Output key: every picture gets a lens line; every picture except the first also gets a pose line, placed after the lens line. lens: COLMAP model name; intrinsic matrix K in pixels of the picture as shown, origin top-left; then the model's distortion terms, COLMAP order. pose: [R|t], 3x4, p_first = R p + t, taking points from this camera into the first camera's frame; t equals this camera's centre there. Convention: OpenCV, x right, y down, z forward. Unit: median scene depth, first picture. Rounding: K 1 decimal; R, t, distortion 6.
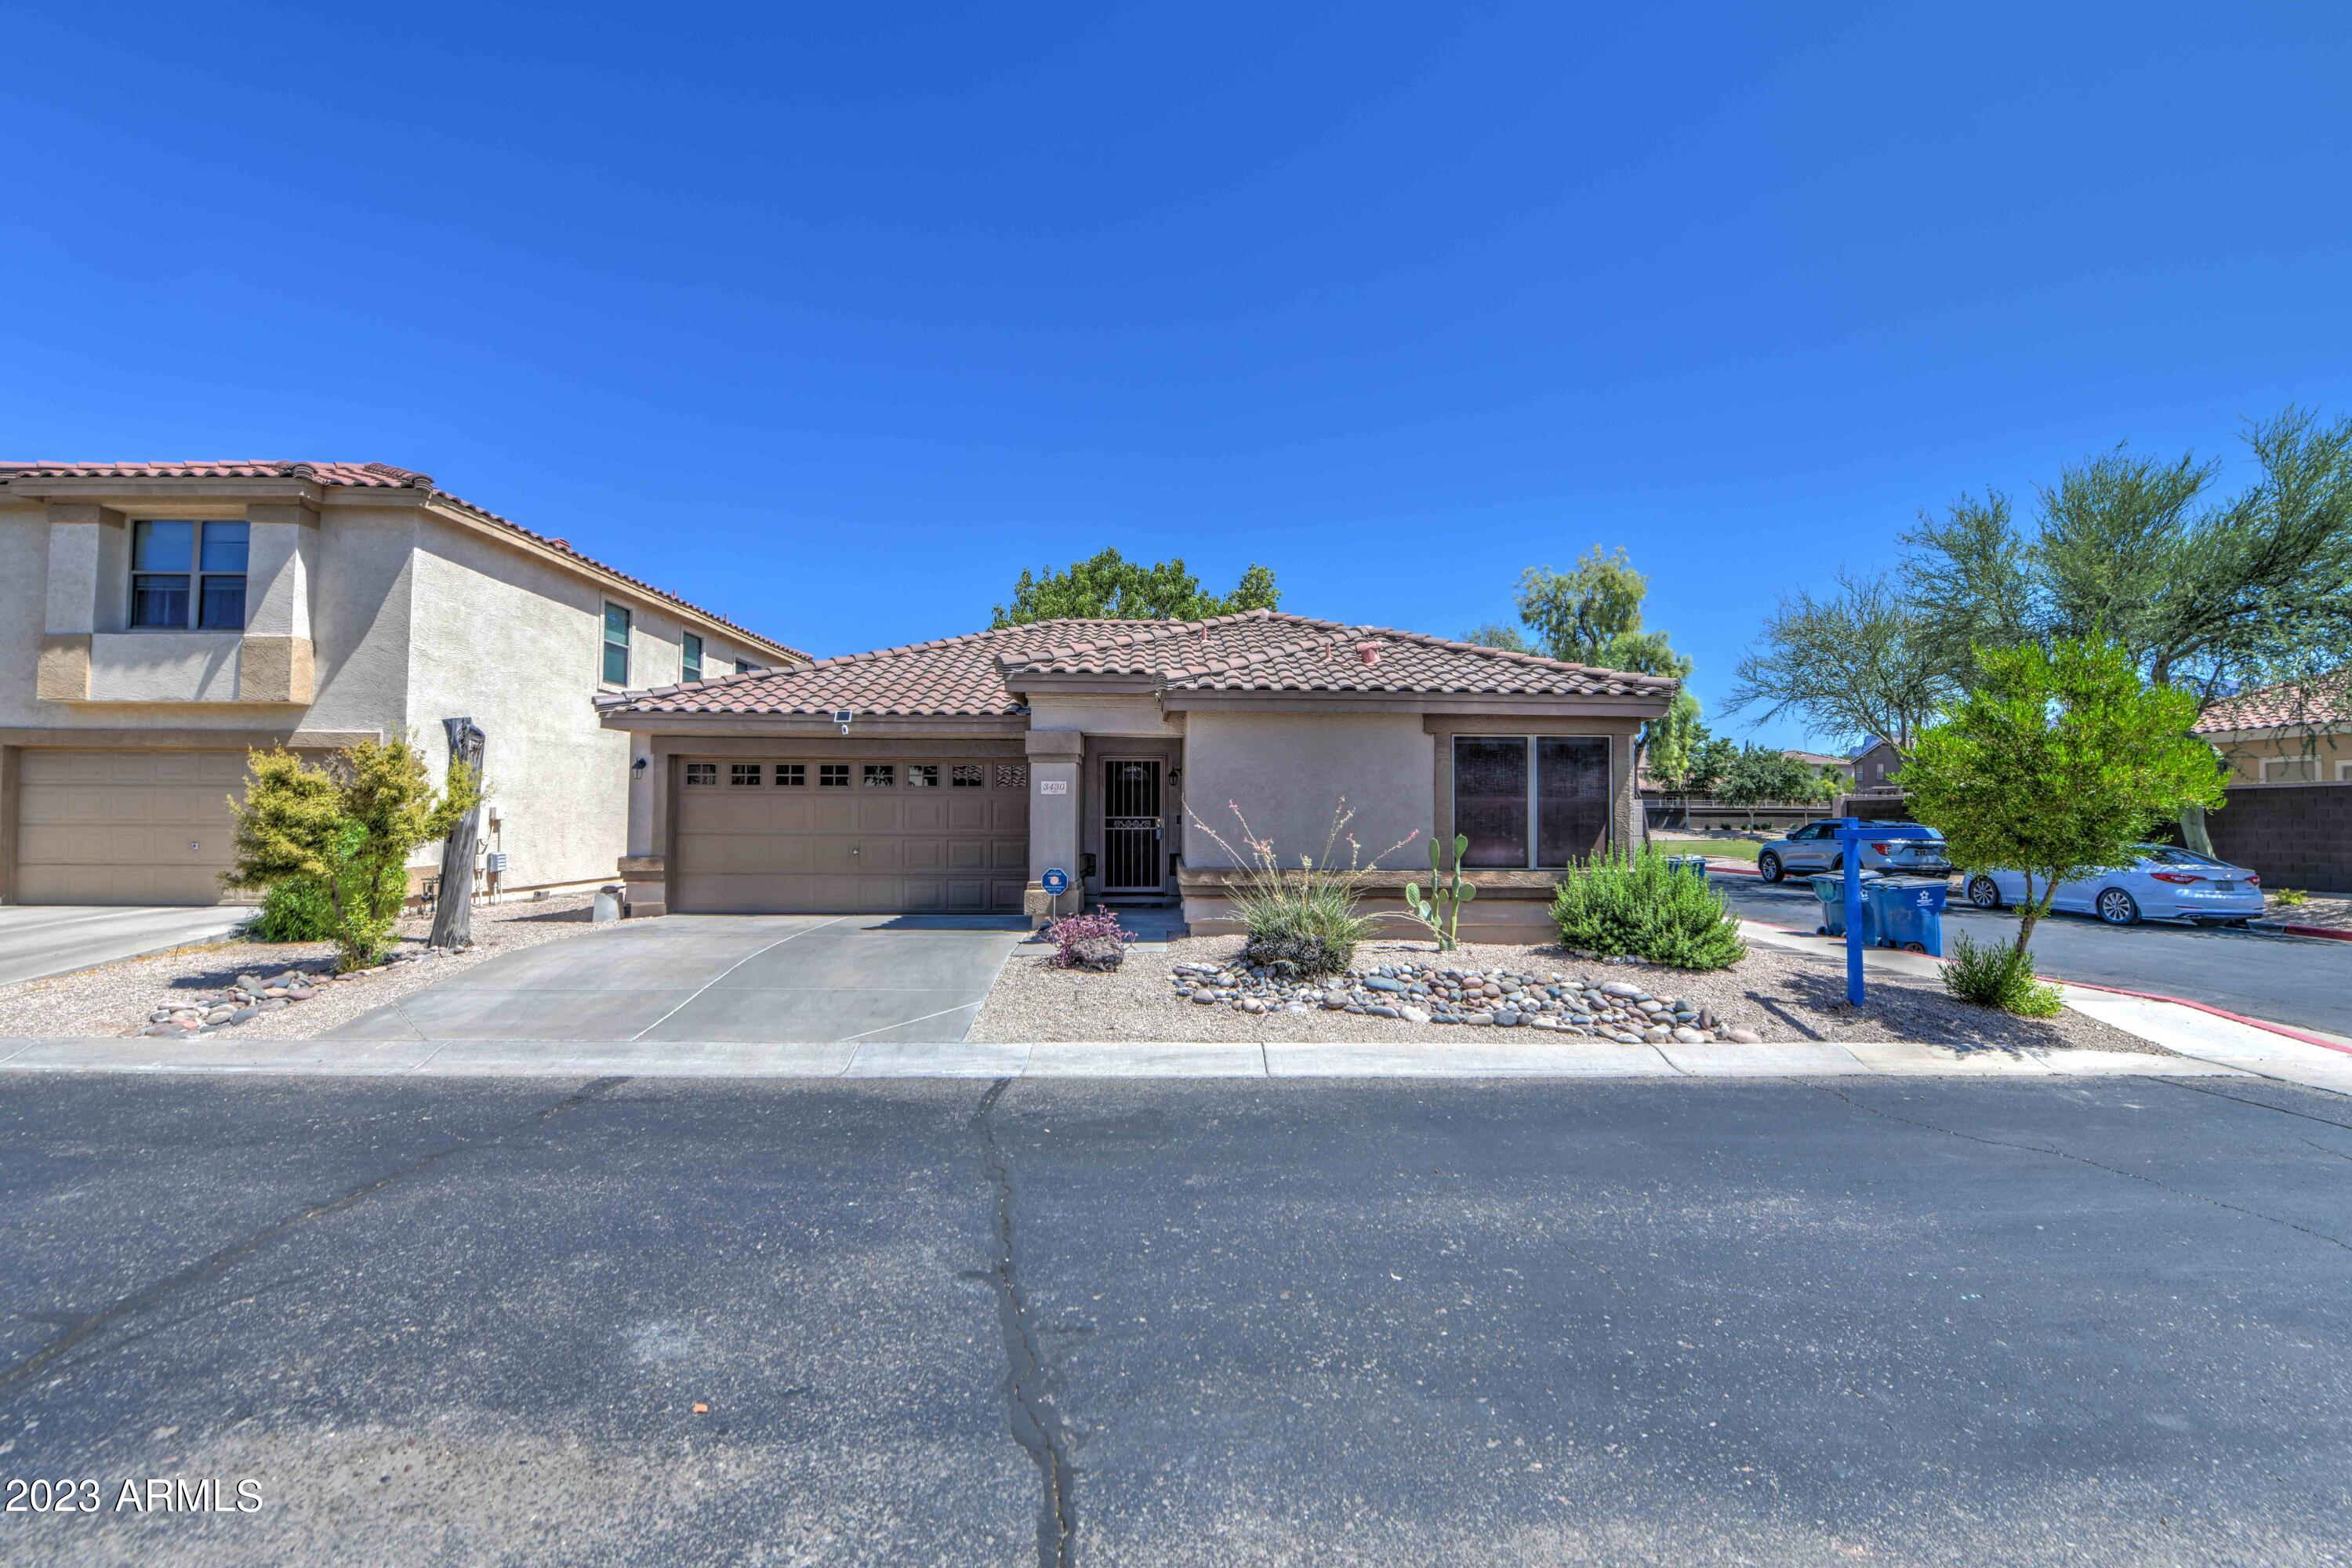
lens RADIAL K [[976.5, 0, 1184.2], [0, 976.5, 788.1], [0, 0, 1]] dist [-0.012574, -0.003008]
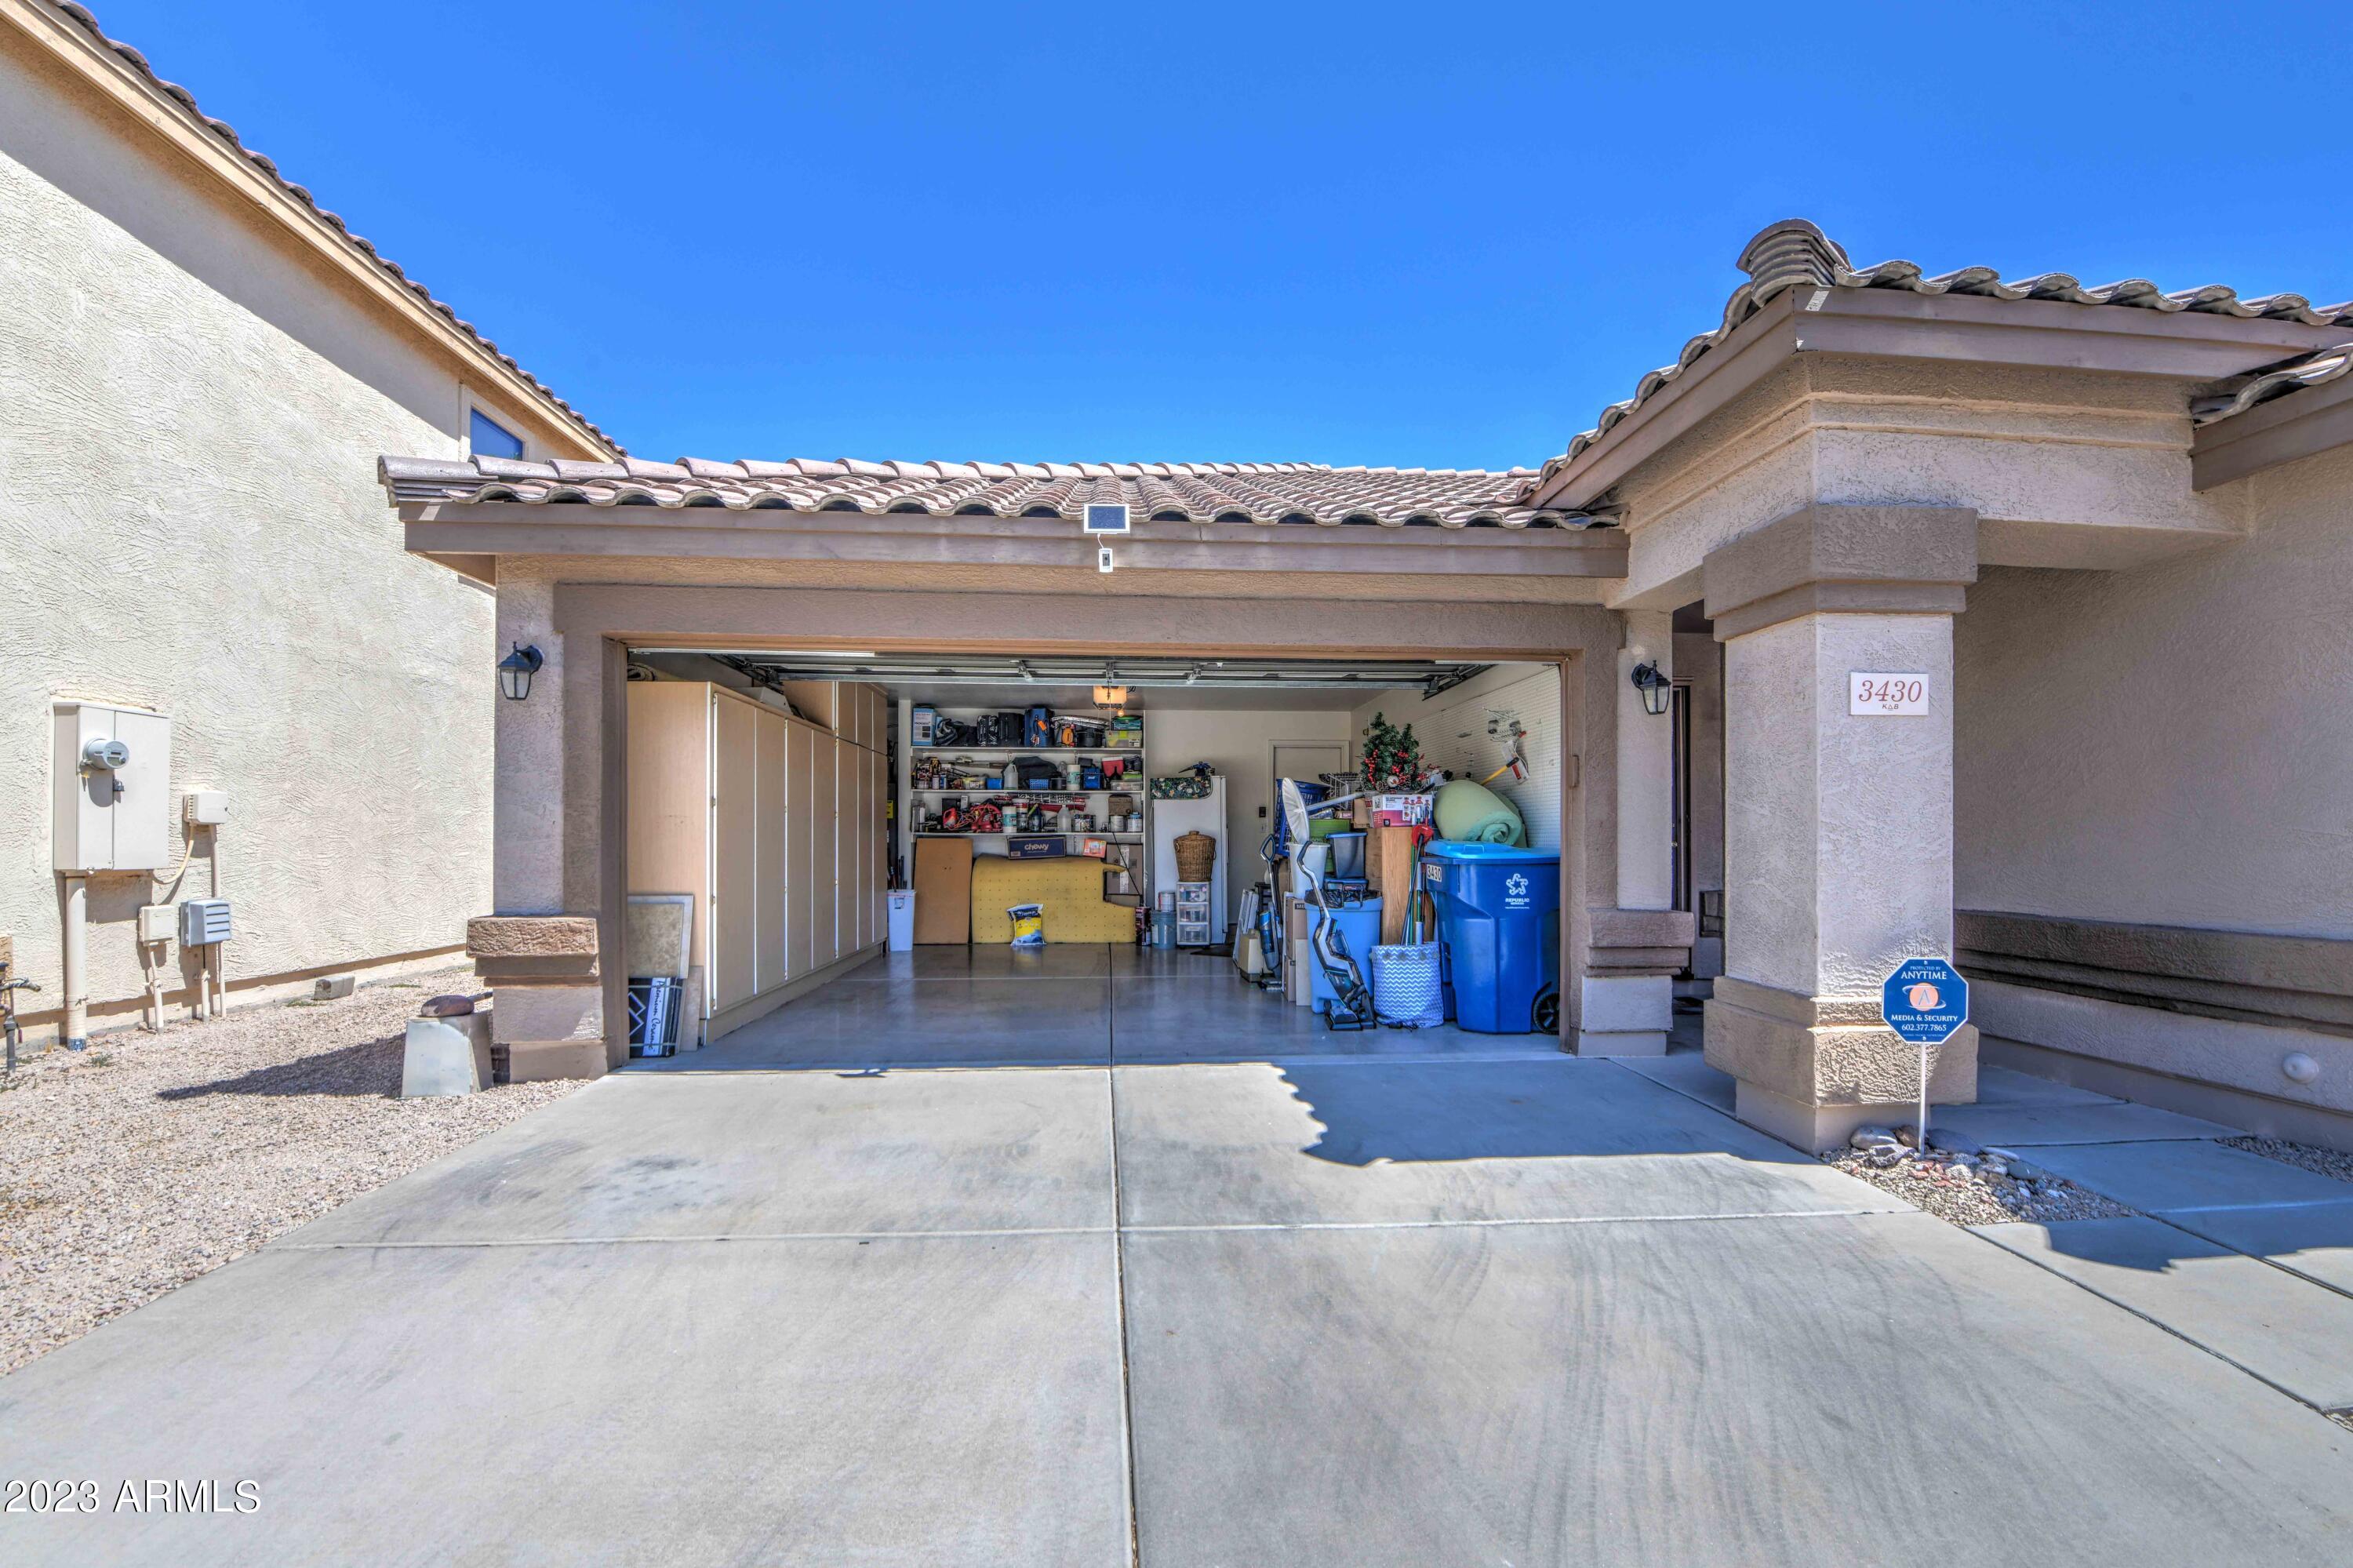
lens RADIAL K [[977.0, 0, 1168.9], [0, 977.0, 836.1], [0, 0, 1]] dist [-0.012574, -0.003008]
pose [[0.999172, -0.005496, 0.040311, -0.298186], [0.004377, 0.999604, 0.027810, 0.027813], [-0.040448, -0.027610, 0.998800, 0.558942]]
